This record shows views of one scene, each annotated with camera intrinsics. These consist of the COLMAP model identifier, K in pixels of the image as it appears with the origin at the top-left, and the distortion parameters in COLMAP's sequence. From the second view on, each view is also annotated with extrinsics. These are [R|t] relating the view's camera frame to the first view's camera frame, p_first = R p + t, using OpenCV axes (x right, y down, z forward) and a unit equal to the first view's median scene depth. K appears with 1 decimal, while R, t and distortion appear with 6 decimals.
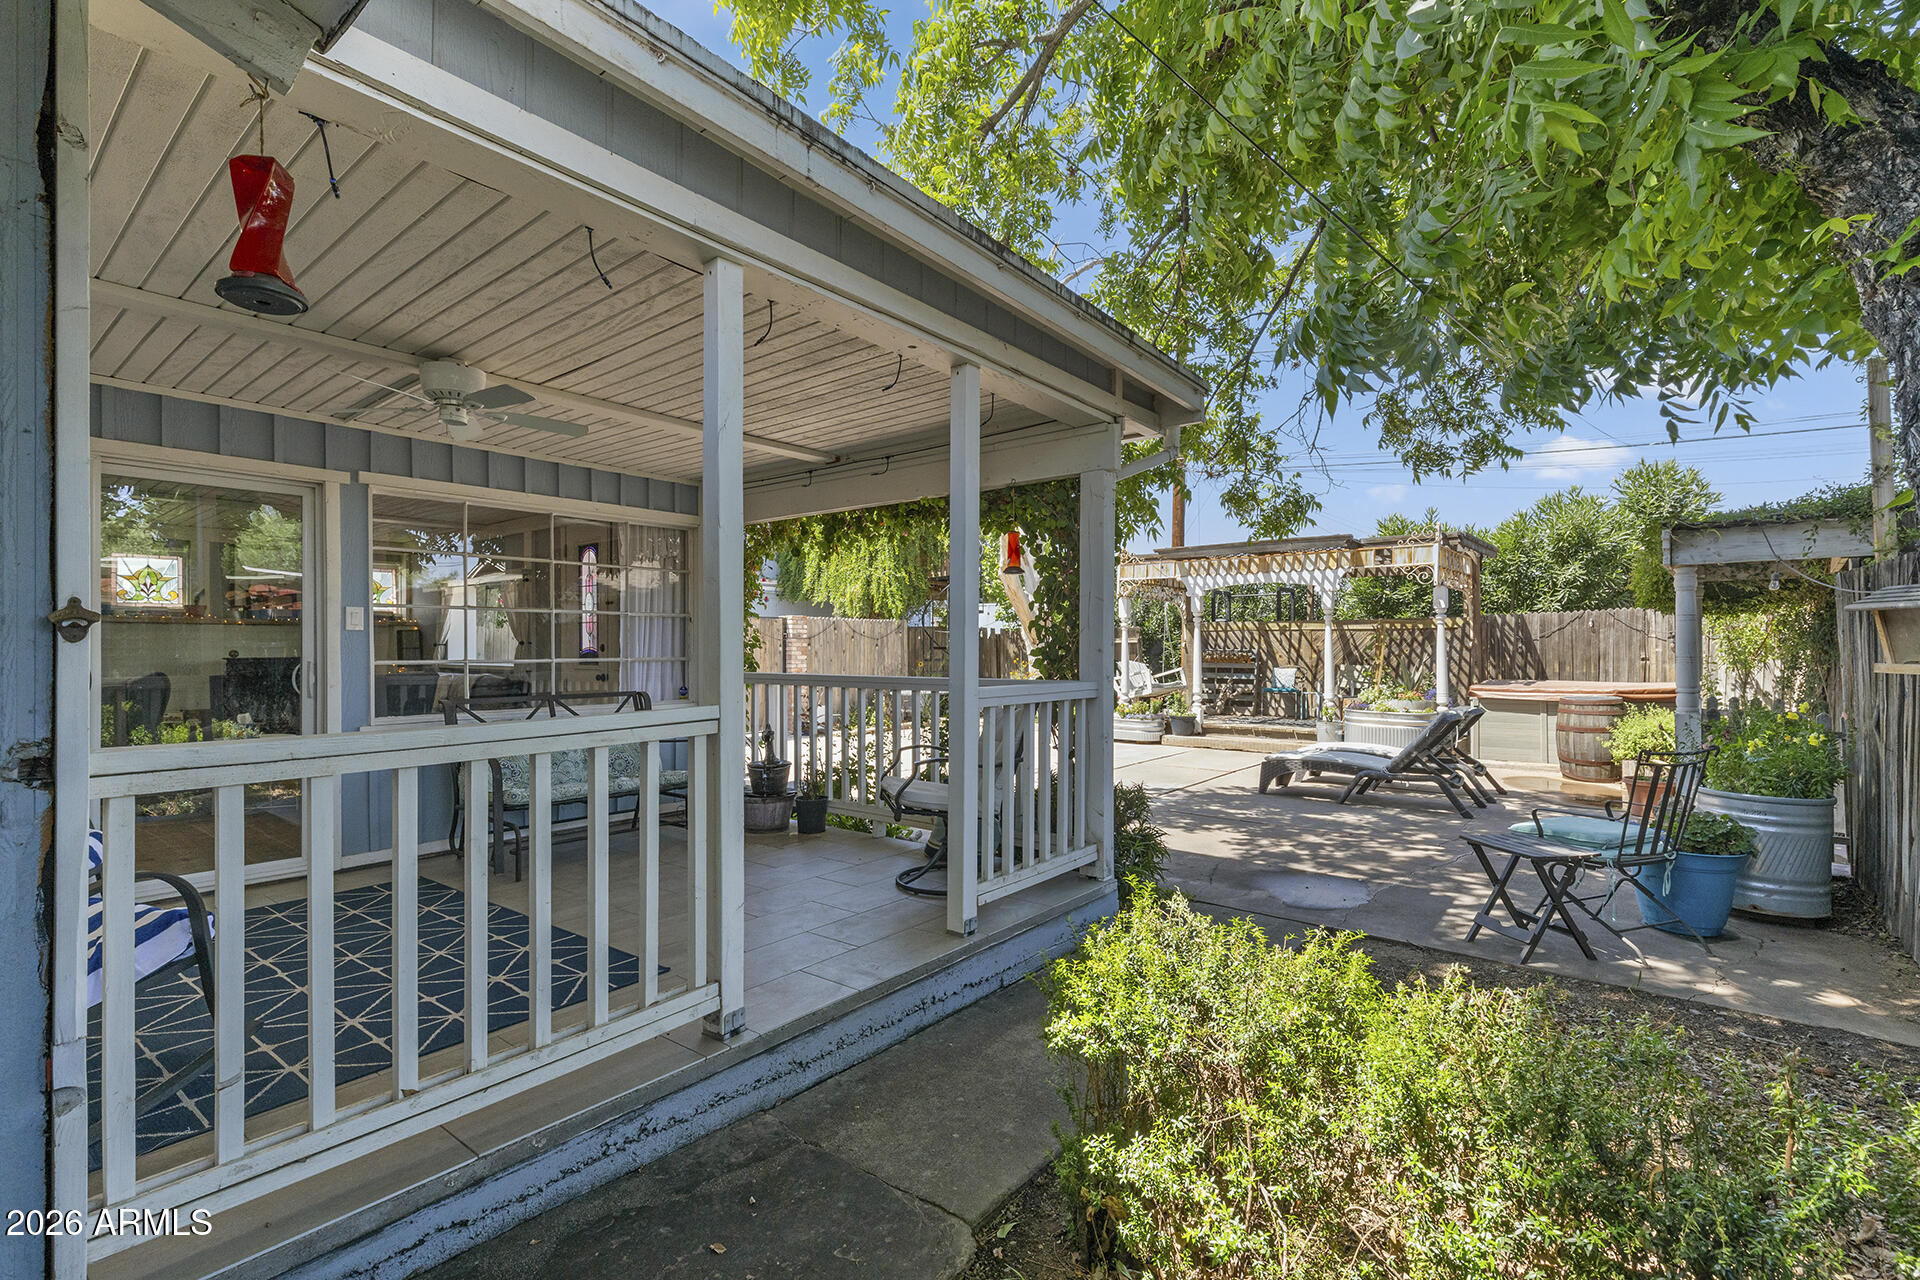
lens RADIAL K [[880.9, 0, 963.7], [0, 880.9, 637.9], [0, 0, 1]] dist [0.008022, -0.001025]
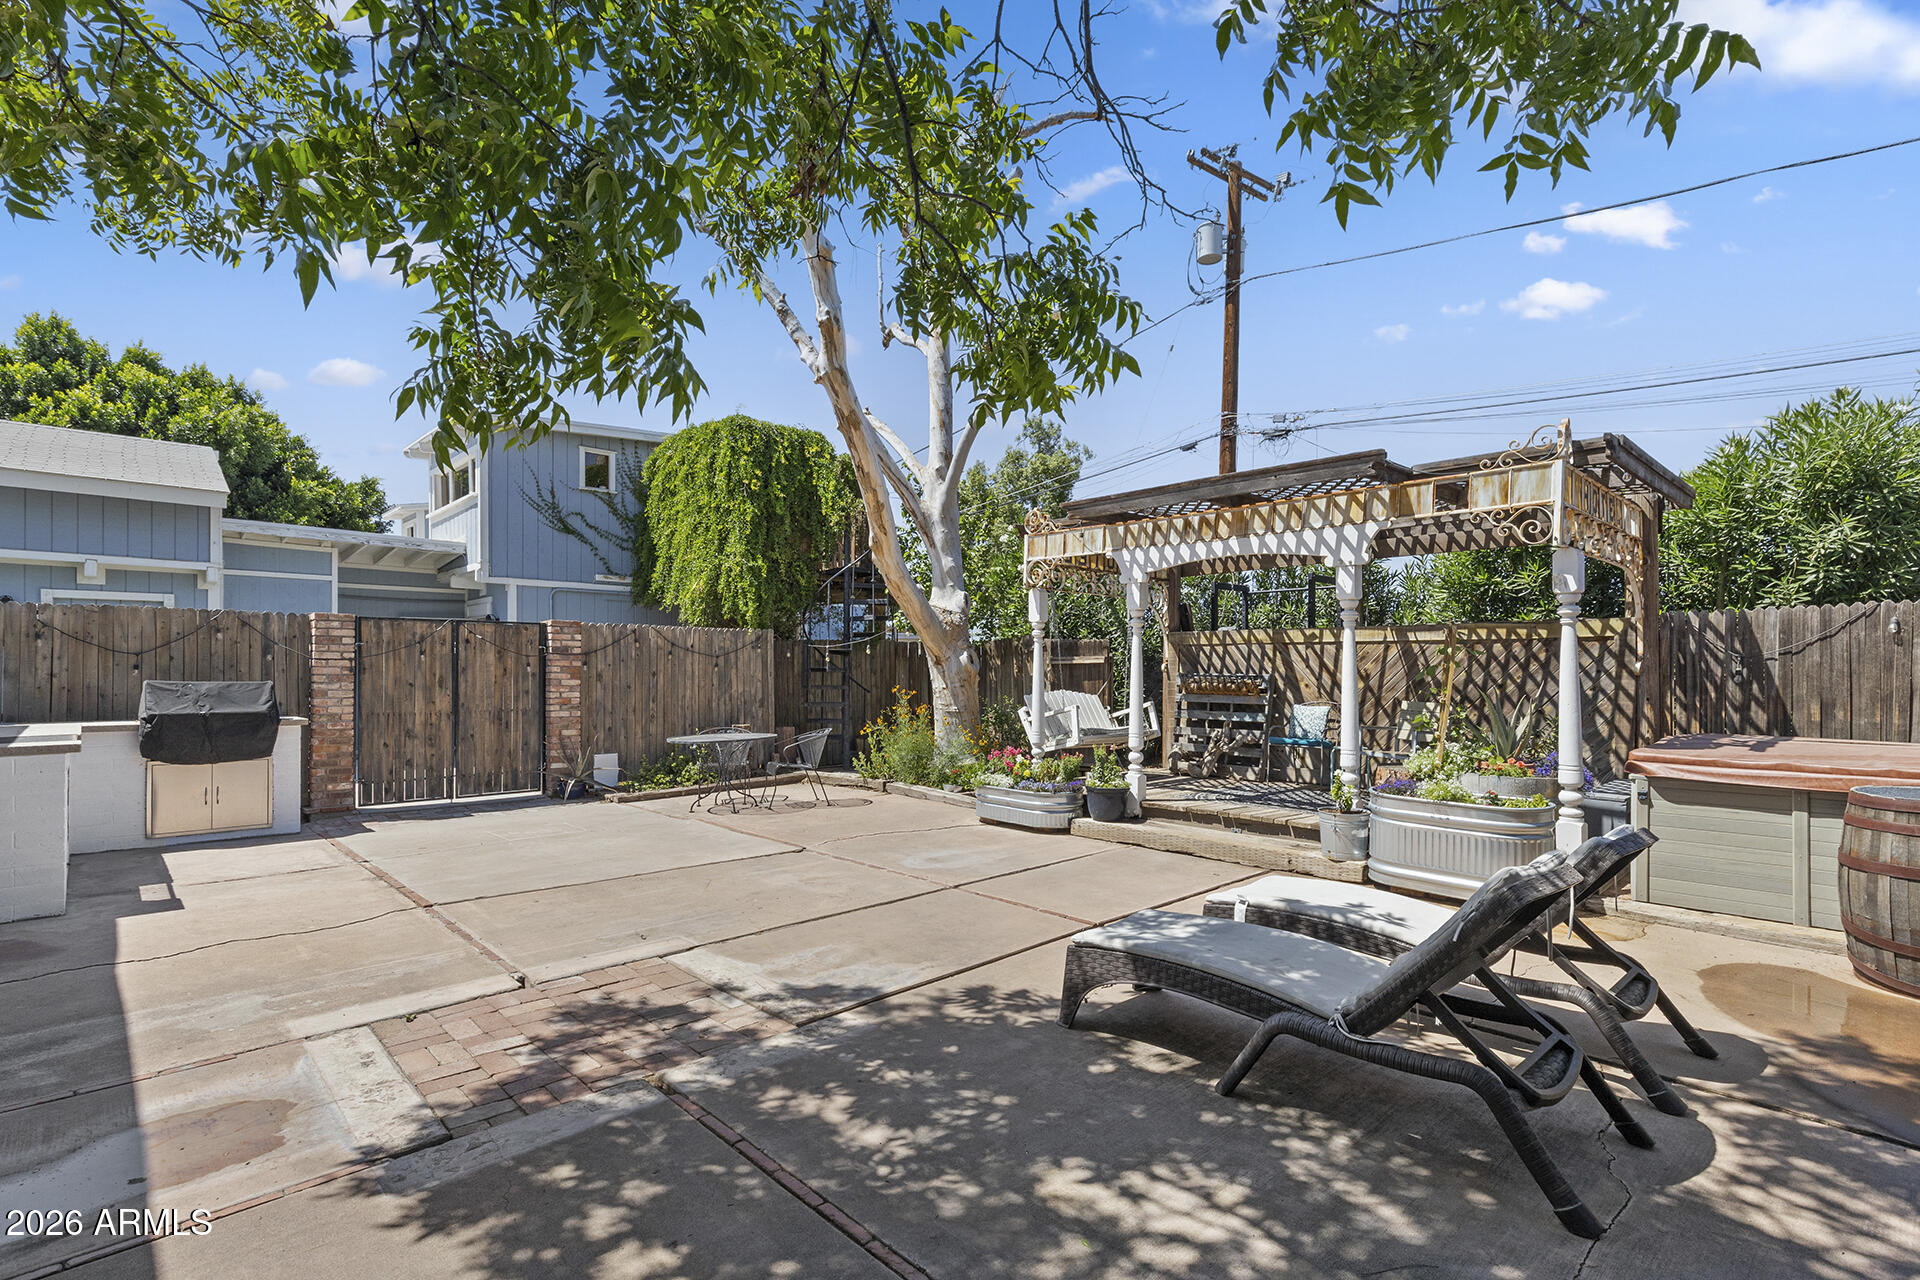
lens RADIAL K [[880.9, 0, 999.1], [0, 880.9, 669.9], [0, 0, 1]] dist [0.008022, -0.001025]
pose [[0.993238, 0.004375, -0.116012, 0.244661], [-0.003044, 0.999928, 0.011648, 0.004205], [0.116055, -0.011216, 0.993179, 0.409880]]
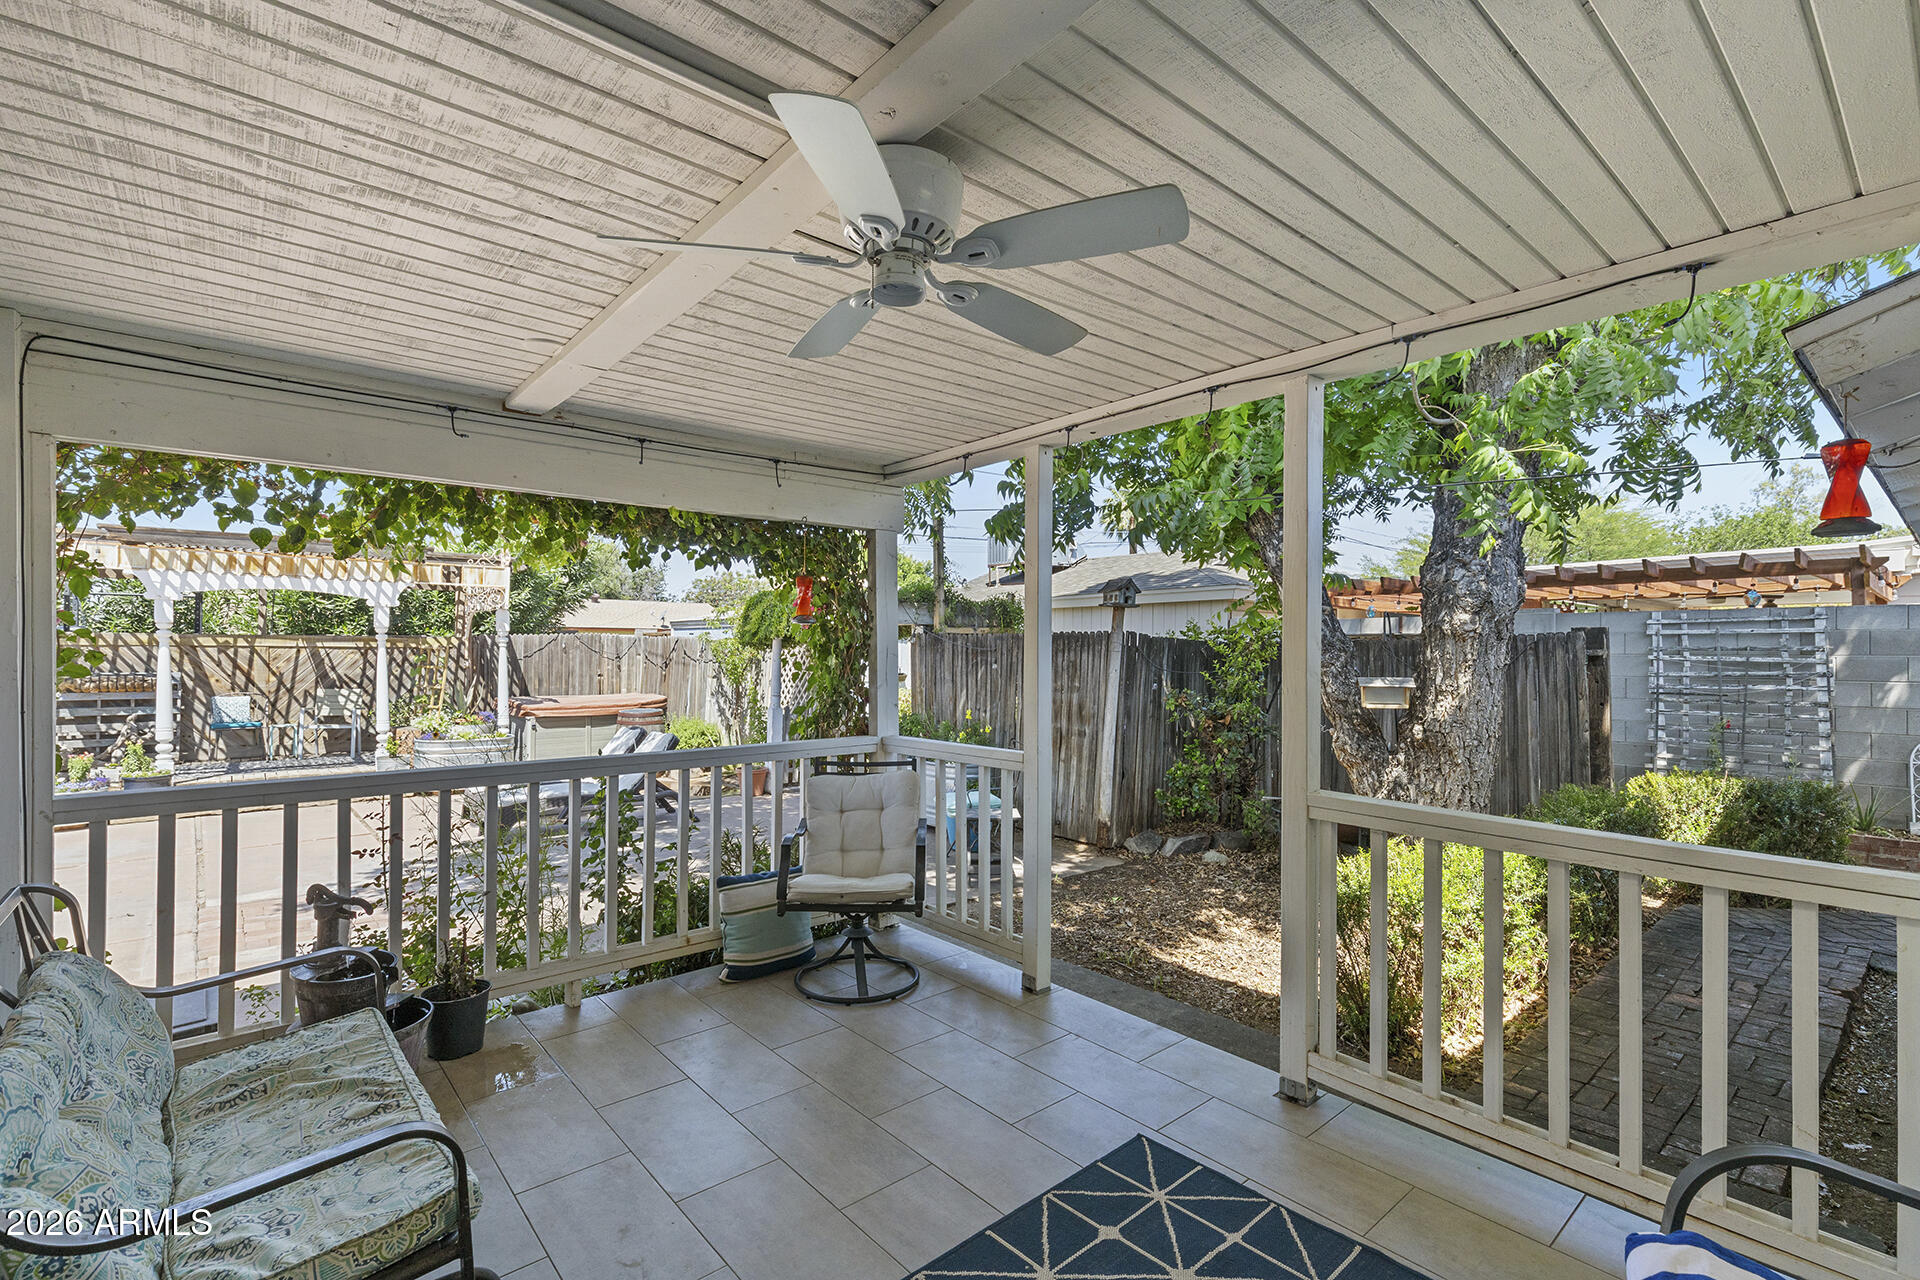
lens RADIAL K [[880.9, 0, 960.1], [0, 880.9, 645.1], [0, 0, 1]] dist [0.008022, -0.001025]
pose [[0.177677, 0.004421, 0.984079, -0.308654], [-0.014822, 0.999889, -0.001816, -0.020464], [-0.983977, -0.014263, 0.177723, 0.269010]]
